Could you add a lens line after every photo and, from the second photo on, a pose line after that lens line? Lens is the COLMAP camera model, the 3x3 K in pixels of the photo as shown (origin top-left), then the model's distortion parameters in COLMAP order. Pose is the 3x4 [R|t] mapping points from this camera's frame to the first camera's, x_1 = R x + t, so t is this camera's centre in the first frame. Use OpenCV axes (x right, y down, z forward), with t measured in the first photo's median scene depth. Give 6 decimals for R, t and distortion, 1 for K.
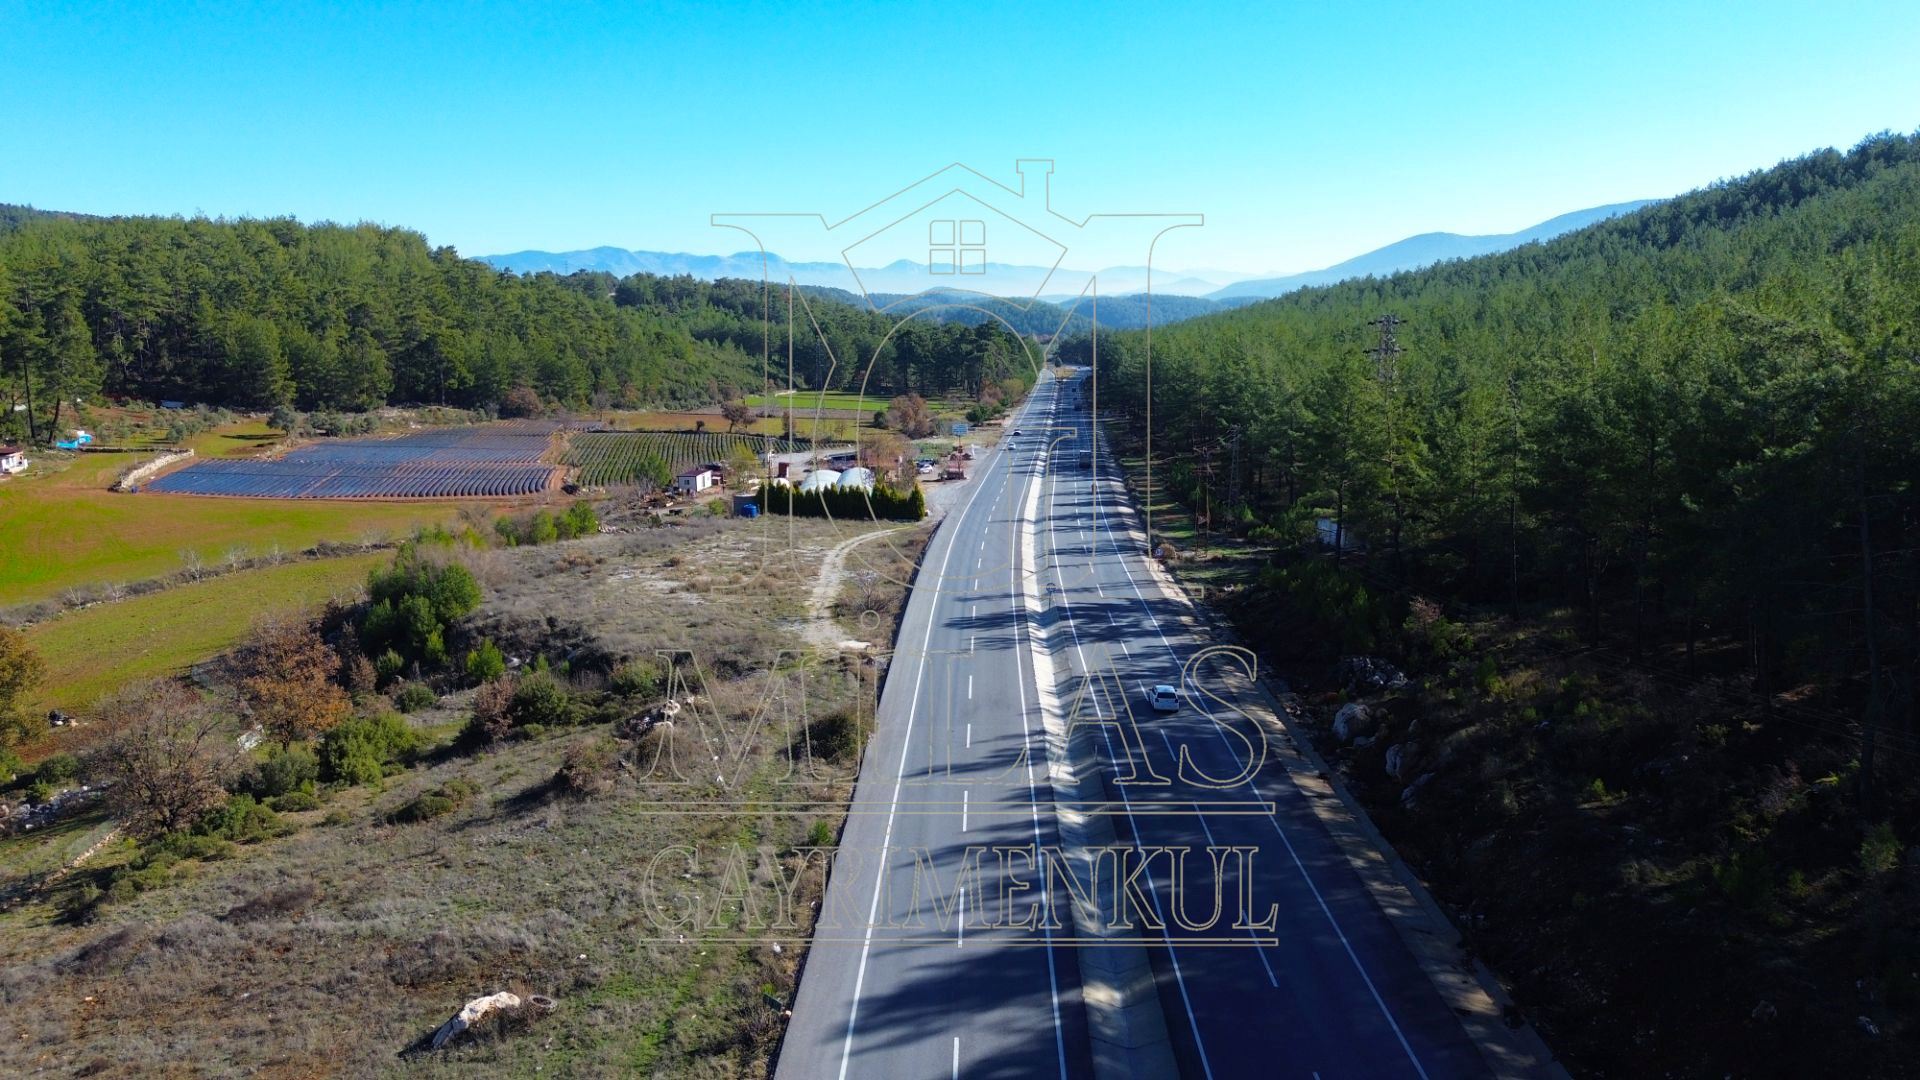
lens RADIAL K [[1351.5, 0, 961.3], [0, 1351.5, 528.9], [0, 0, 1]] dist [0.063355, -0.066996]
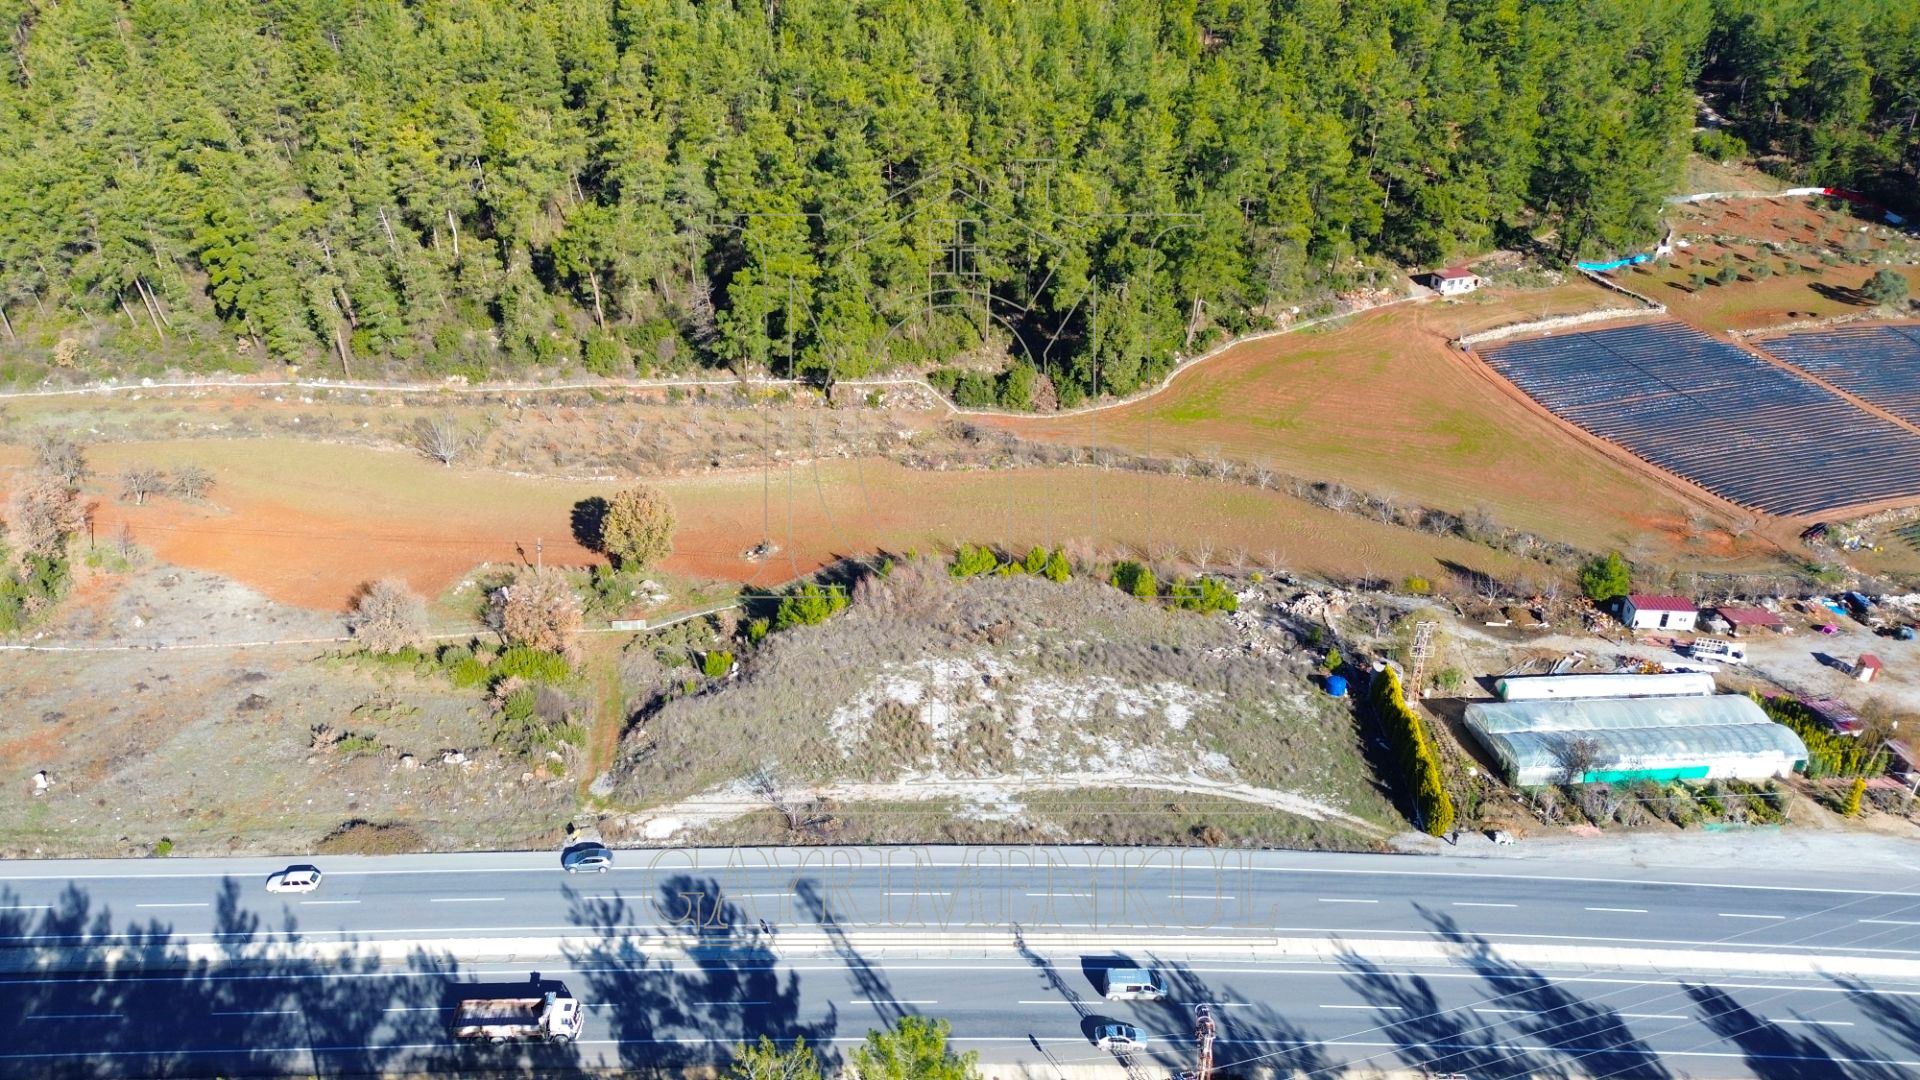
lens RADIAL K [[1356.0, 0, 958.8], [0, 1356.0, 535.0], [0, 0, 1]] dist [0.070432, -0.073169]
pose [[0.062530, 0.476932, -0.876713, 0.523895], [-0.174176, 0.870167, 0.460948, -0.447067], [0.982727, 0.123879, 0.137481, 0.659076]]
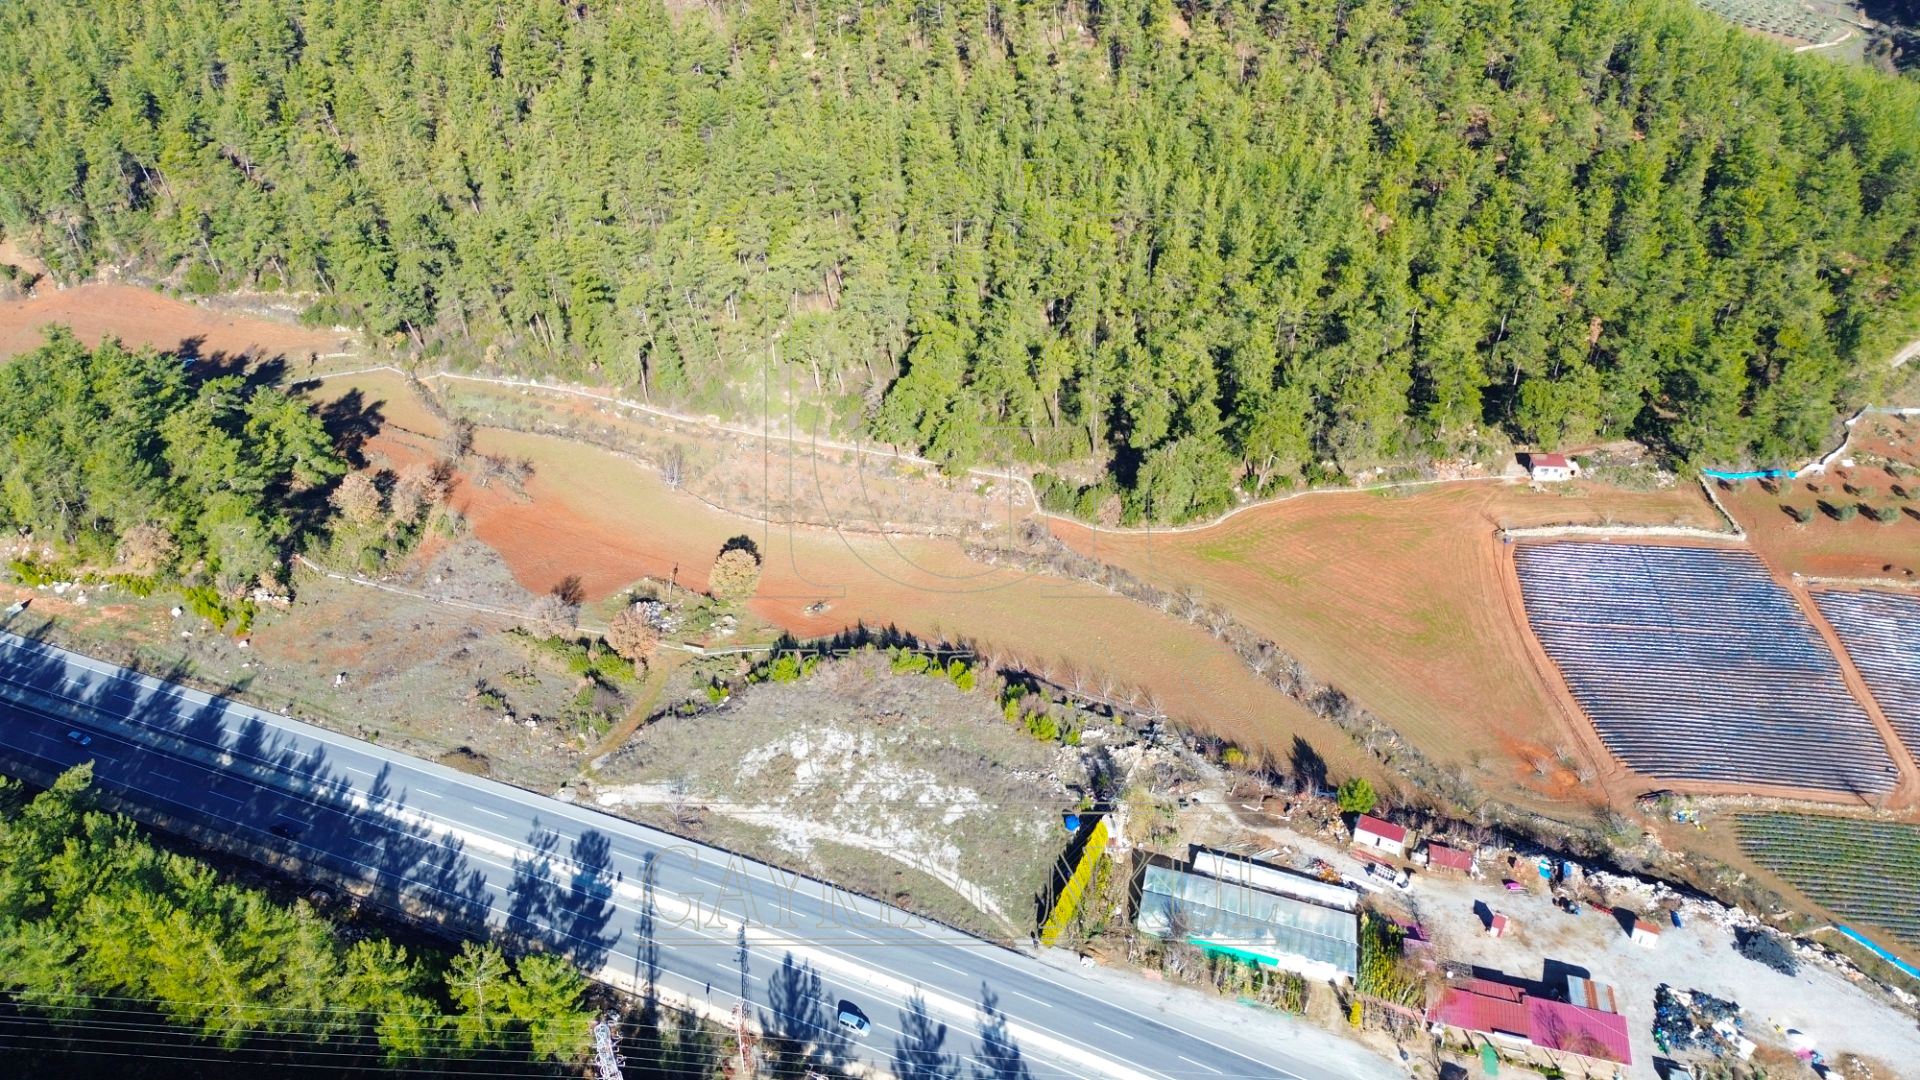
lens RADIAL K [[1351.5, 0, 961.3], [0, 1351.5, 528.9], [0, 0, 1]] dist [0.063355, -0.066996]
pose [[-0.339419, 0.509328, -0.790810, 0.682993], [-0.156801, 0.798319, 0.581464, -0.898359], [0.927474, 0.321360, -0.191101, 1.071907]]
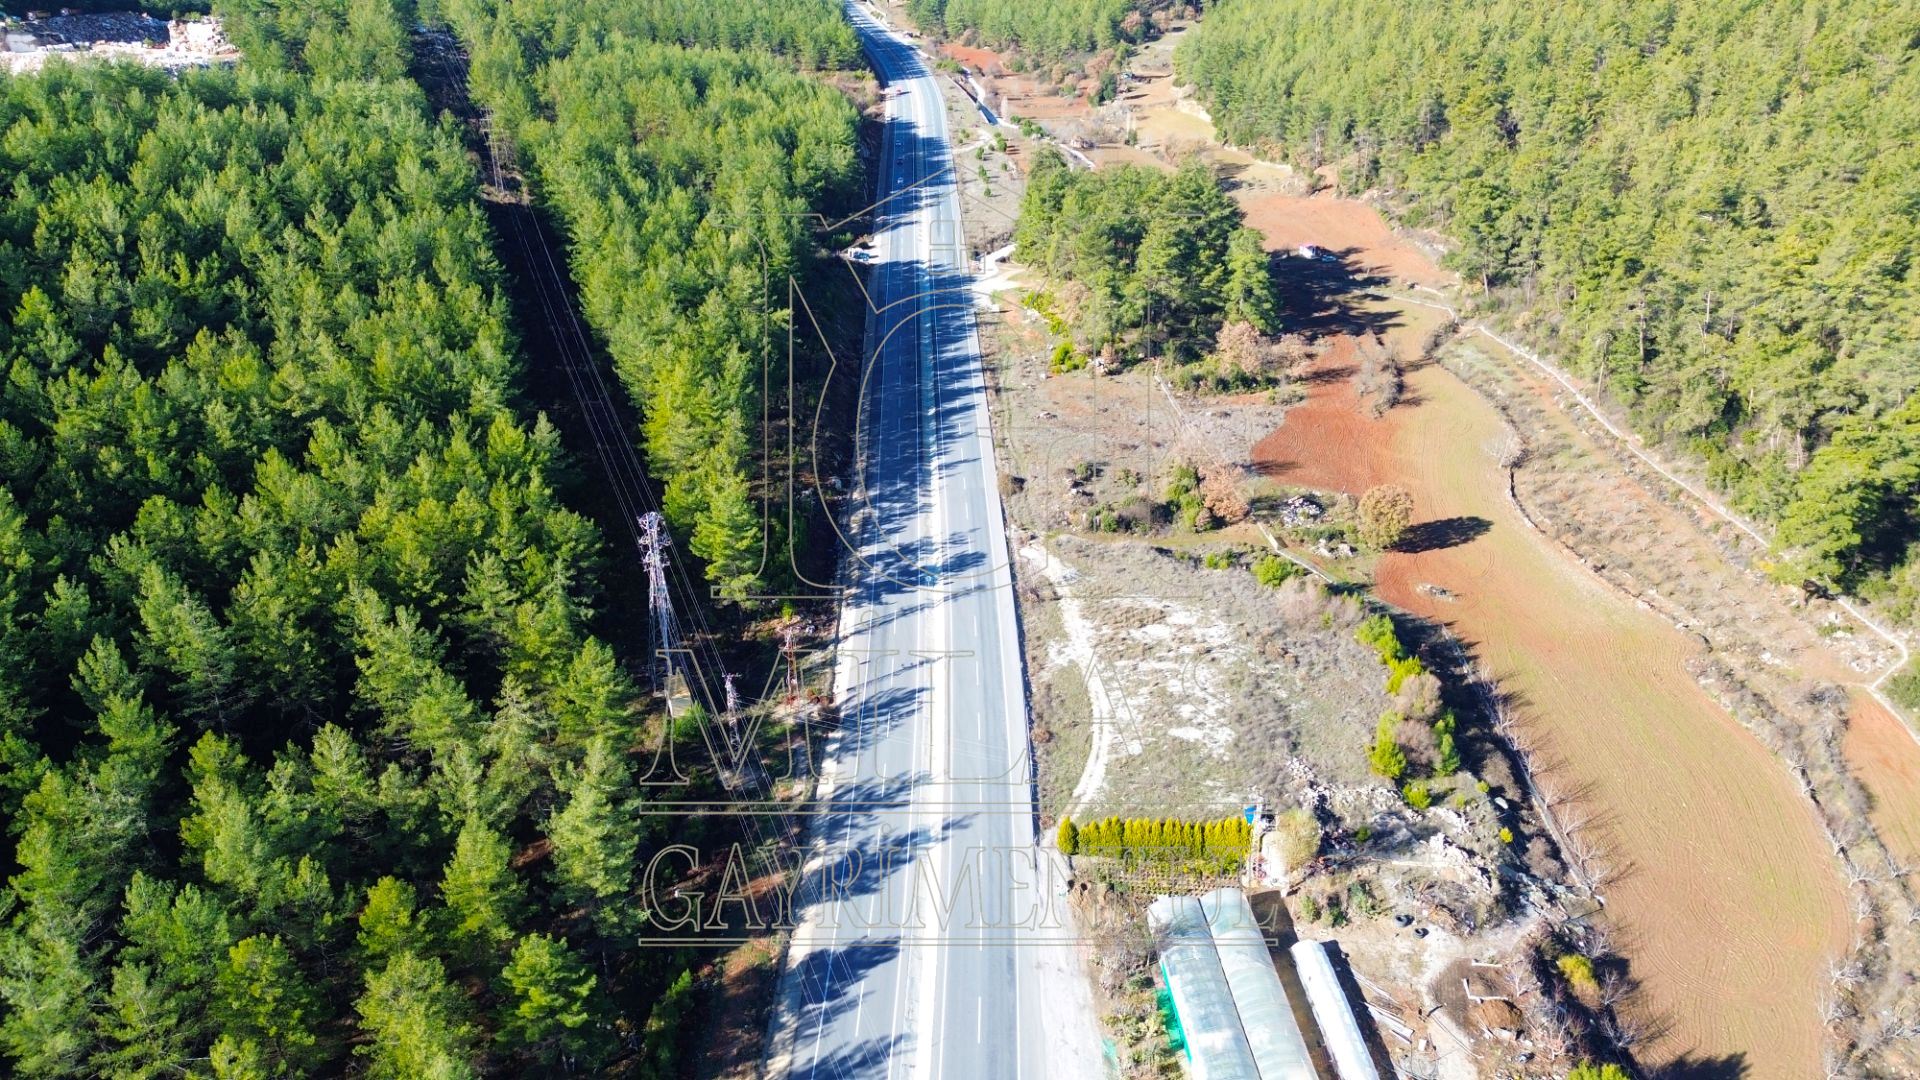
lens RADIAL K [[1351.5, 0, 961.3], [0, 1351.5, 528.9], [0, 0, 1]] dist [0.063355, -0.066996]
pose [[-0.998638, 0.035530, -0.038207, 0.060627], [0.006873, 0.815501, 0.578715, -0.692903], [0.051720, 0.577664, -0.814635, 1.632994]]
